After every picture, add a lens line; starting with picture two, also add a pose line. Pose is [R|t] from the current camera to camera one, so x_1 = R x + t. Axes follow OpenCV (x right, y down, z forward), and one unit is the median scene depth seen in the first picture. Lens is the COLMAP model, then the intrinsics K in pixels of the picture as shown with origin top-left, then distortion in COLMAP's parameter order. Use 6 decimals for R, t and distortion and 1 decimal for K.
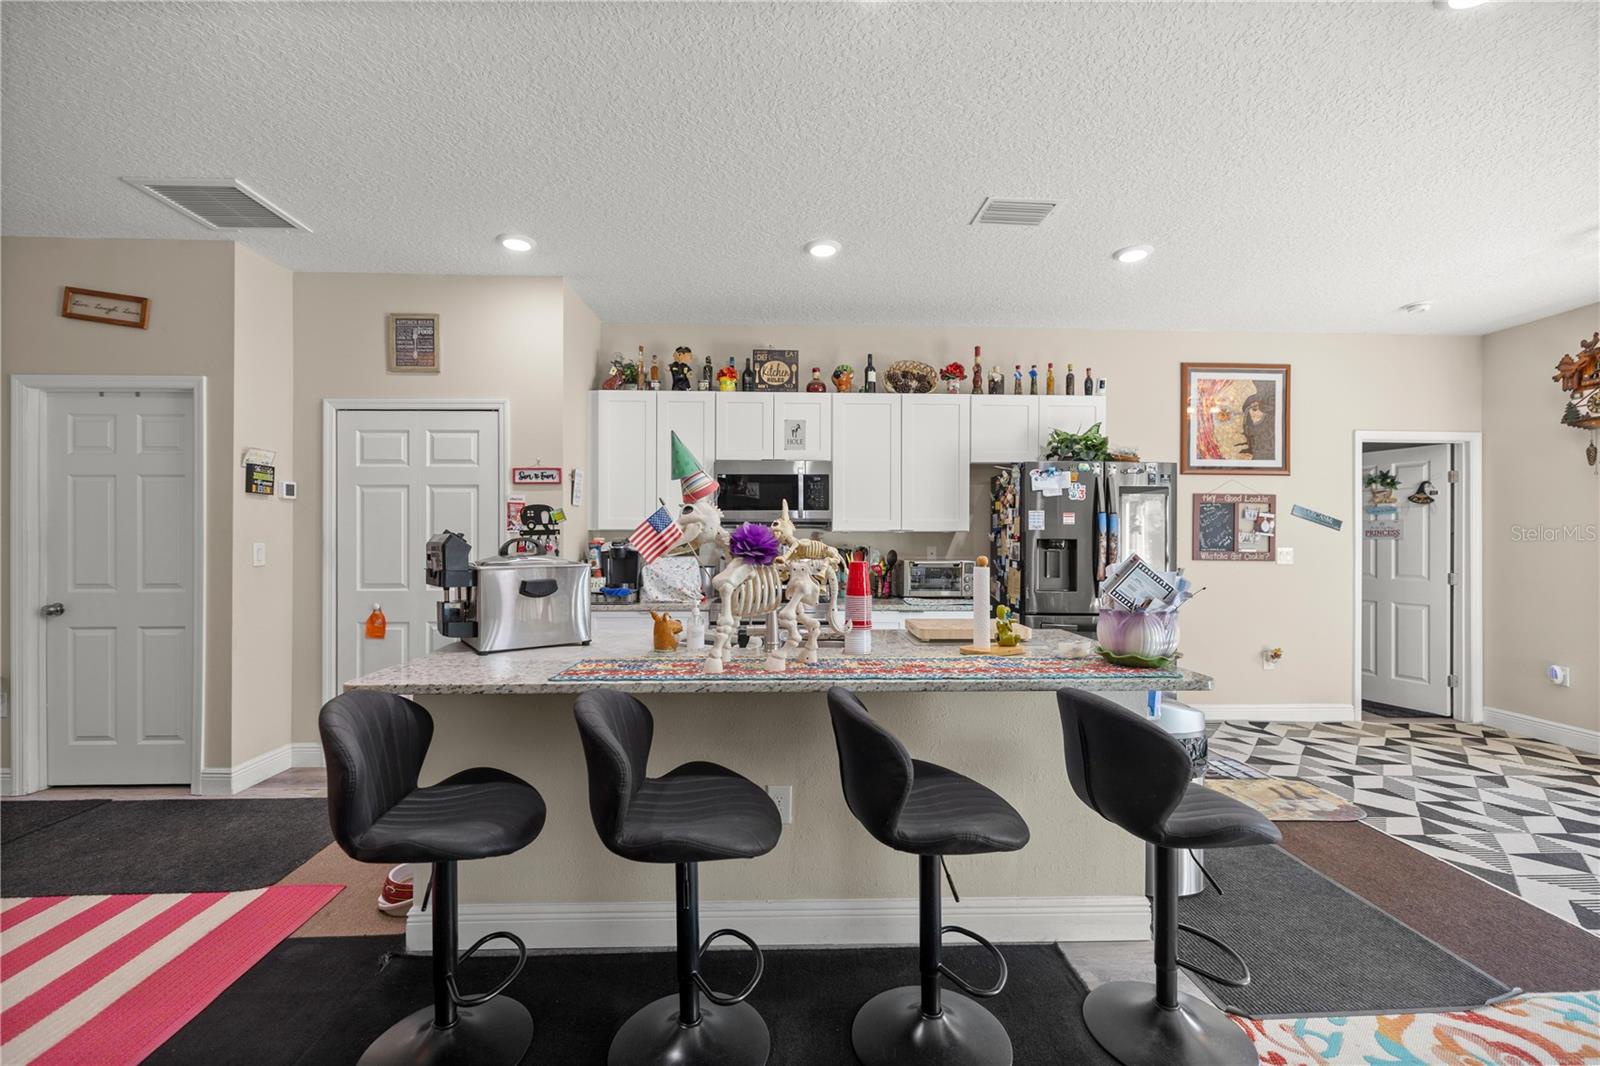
lens RADIAL K [[675.6, 0, 795.9], [0, 675.6, 535.0], [0, 0, 1]] dist [-0.001710, -0.000212]
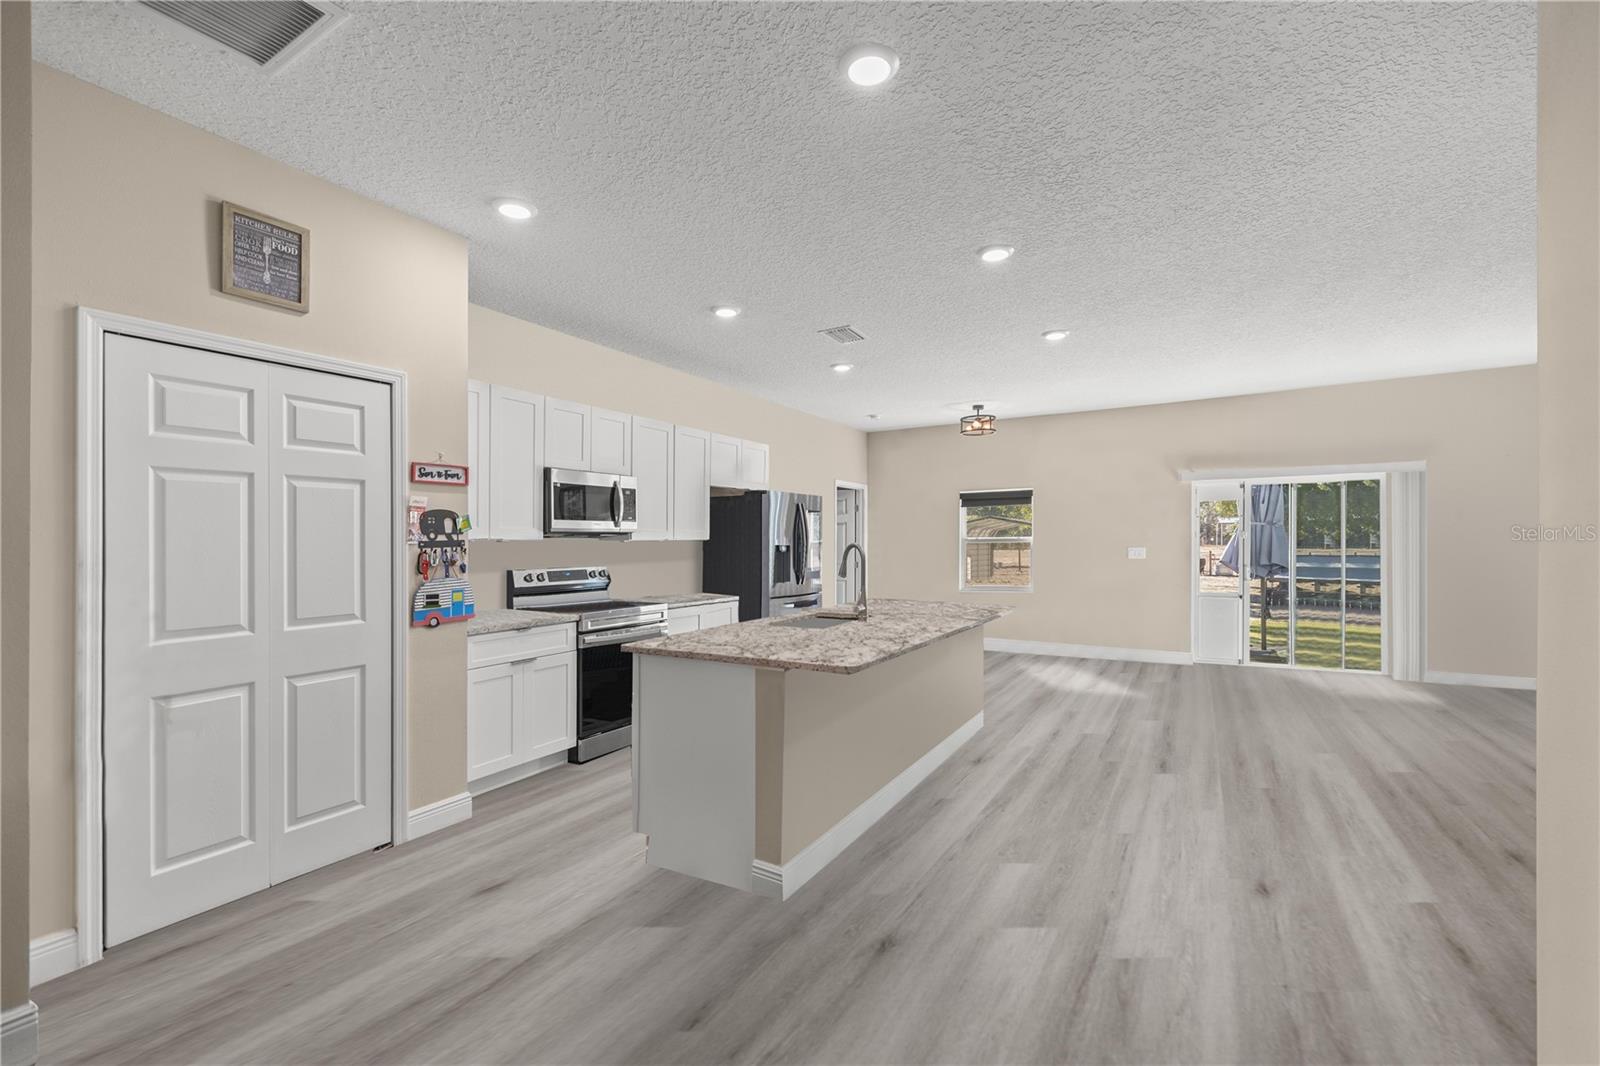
lens RADIAL K [[675.6, 0, 798.6], [0, 675.6, 538.2], [0, 0, 1]] dist [-0.001710, -0.000212]
pose [[0.538345, -0.001534, 0.842723, -0.833770], [-0.002817, 0.999989, 0.003620, -0.014877], [-0.842720, -0.004323, 0.538335, 0.201910]]
